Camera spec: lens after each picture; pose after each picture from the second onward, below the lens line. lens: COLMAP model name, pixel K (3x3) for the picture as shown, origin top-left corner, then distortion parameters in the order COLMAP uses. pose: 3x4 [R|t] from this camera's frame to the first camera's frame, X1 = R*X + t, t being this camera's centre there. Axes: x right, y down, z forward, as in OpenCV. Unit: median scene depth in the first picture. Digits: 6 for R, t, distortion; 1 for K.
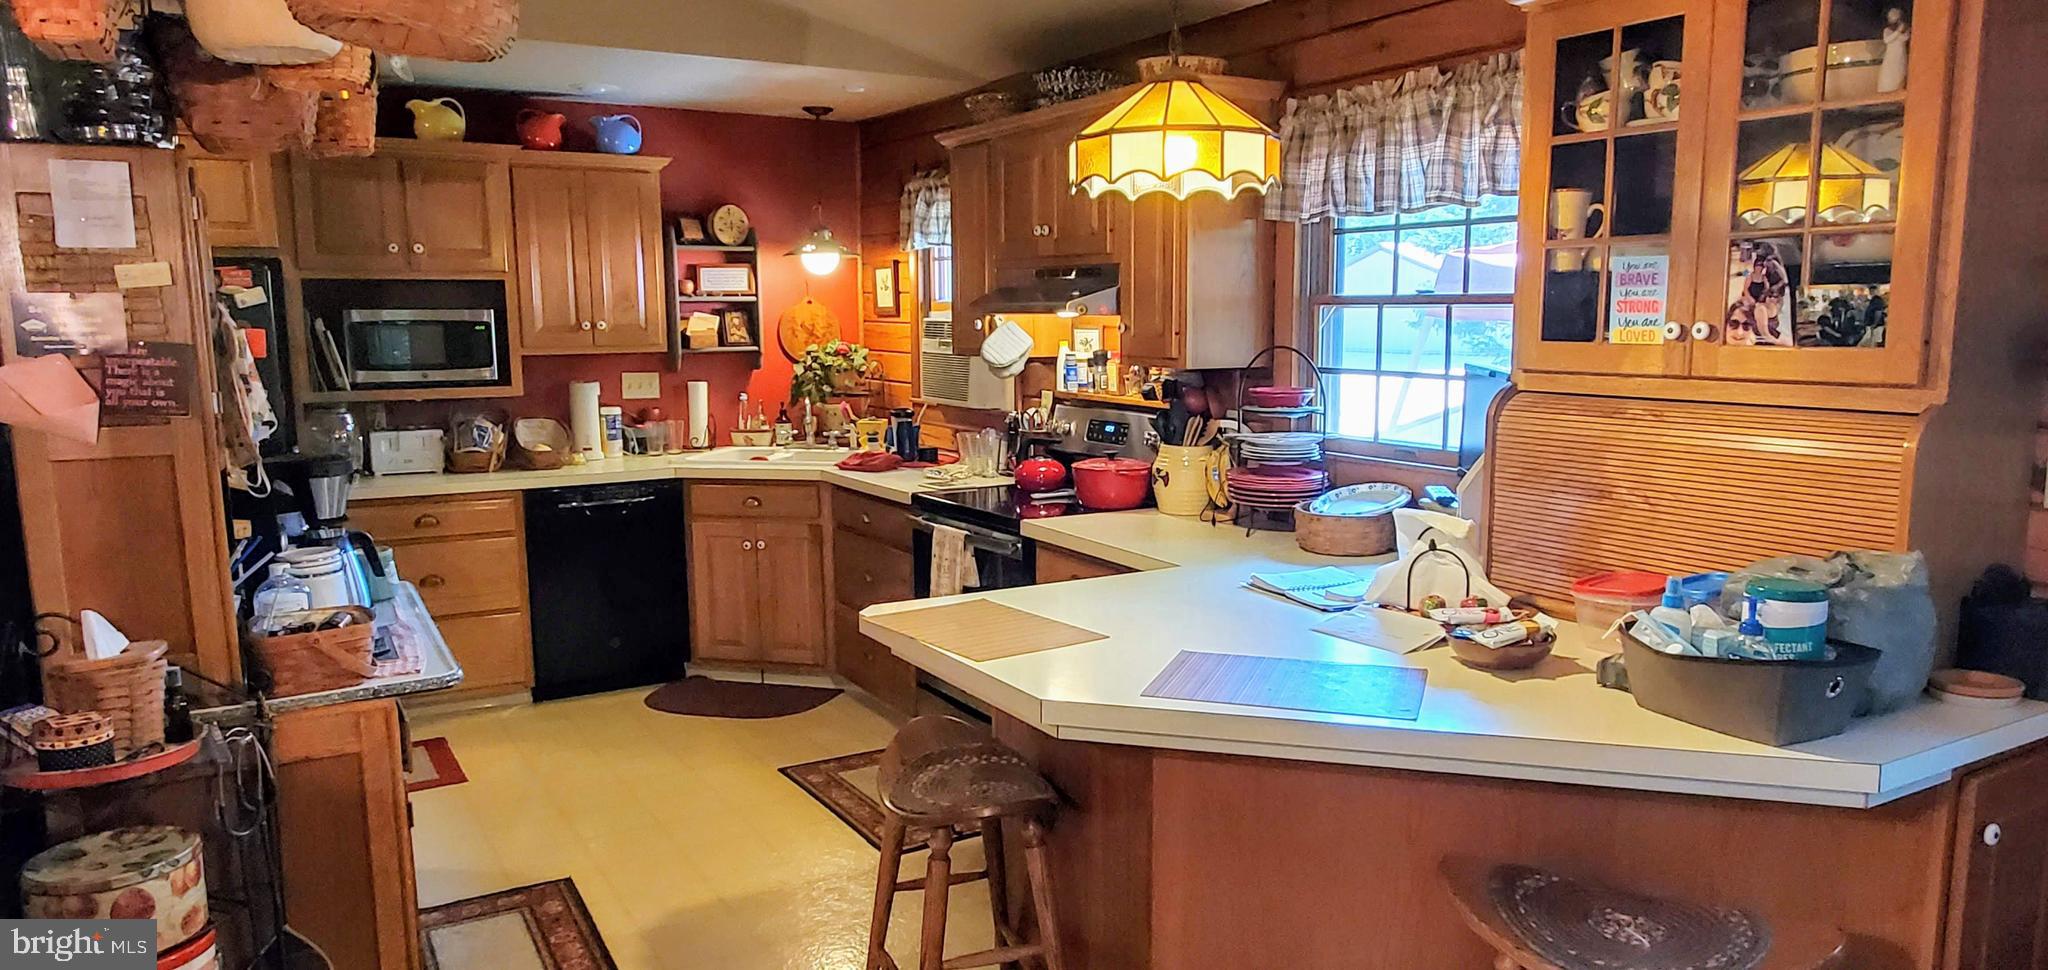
lens RADIAL K [[1340.7, 0, 1040.9], [0, 1340.7, 509.5], [0, 0, 1]] dist [0.004029, -0.004872]
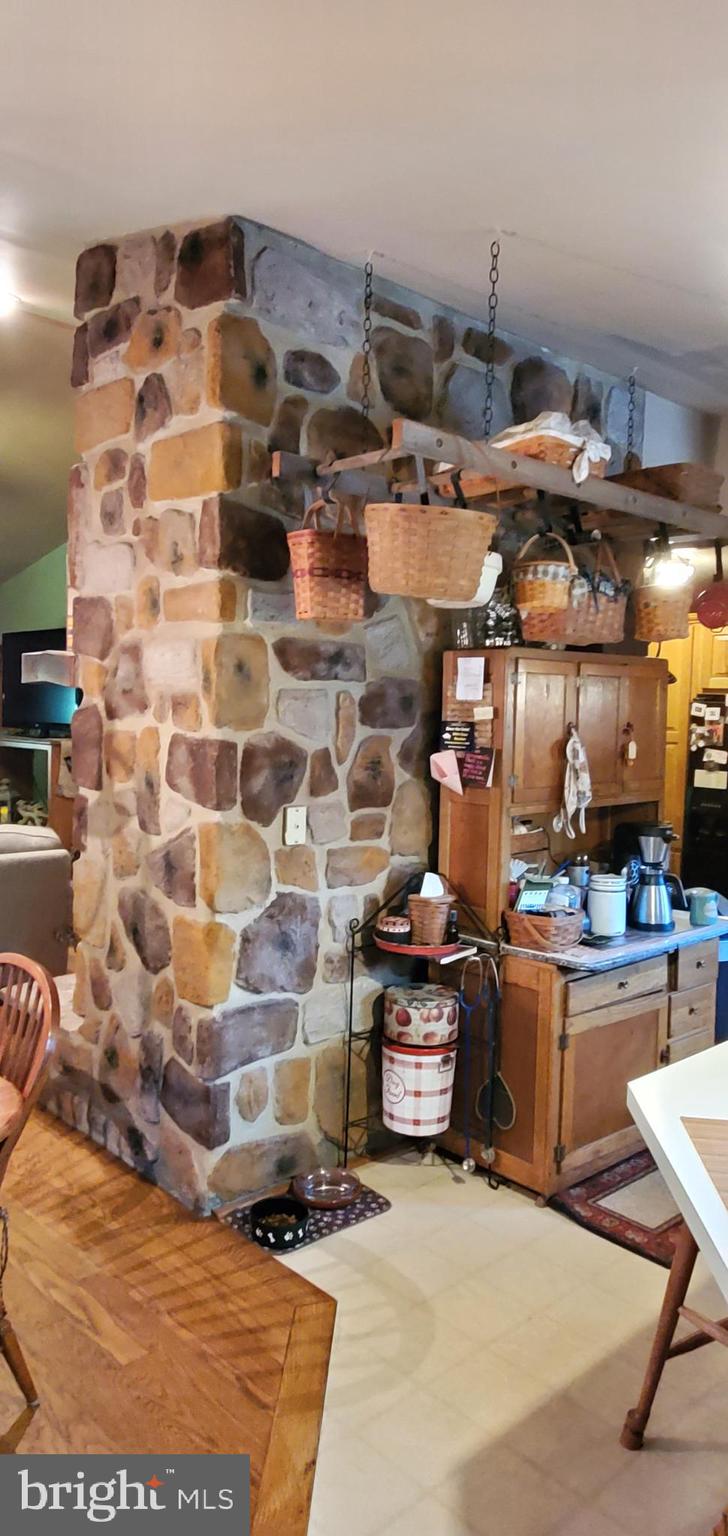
lens RADIAL K [[1005.5, 0, 347.0], [0, 1005.5, 784.7], [0, 0, 1]] dist [0.004029, -0.004872]
pose [[0.207342, 0.087276, -0.974367, 0.493905], [-0.168637, 0.984291, 0.052280, -0.076753], [0.963624, 0.153475, 0.218803, 0.331273]]
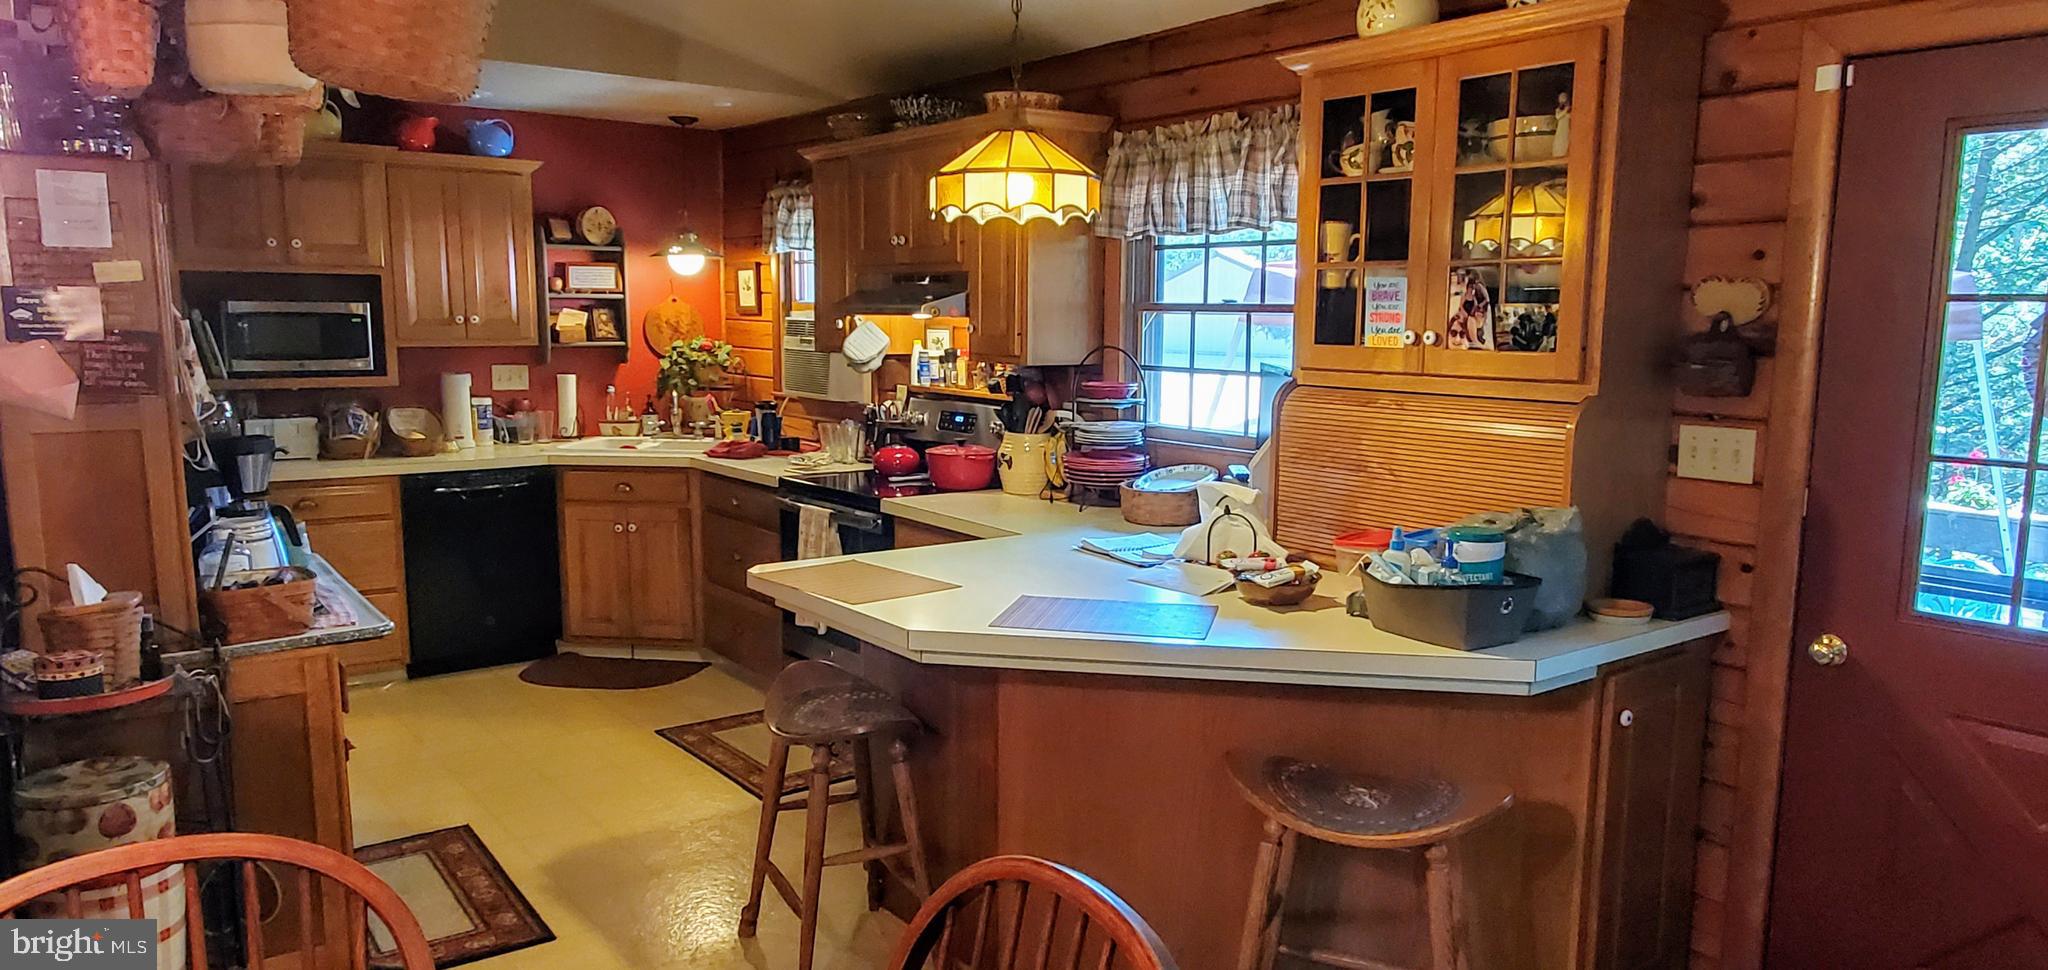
lens RADIAL K [[1340.7, 0, 1040.9], [0, 1340.7, 509.5], [0, 0, 1]] dist [0.004029, -0.004872]
pose [[0.993430, -0.001976, 0.114428, -0.012381], [0.001980, 0.999998, 0.000076, 0.019612], [-0.114428, 0.000151, 0.993432, -0.150338]]
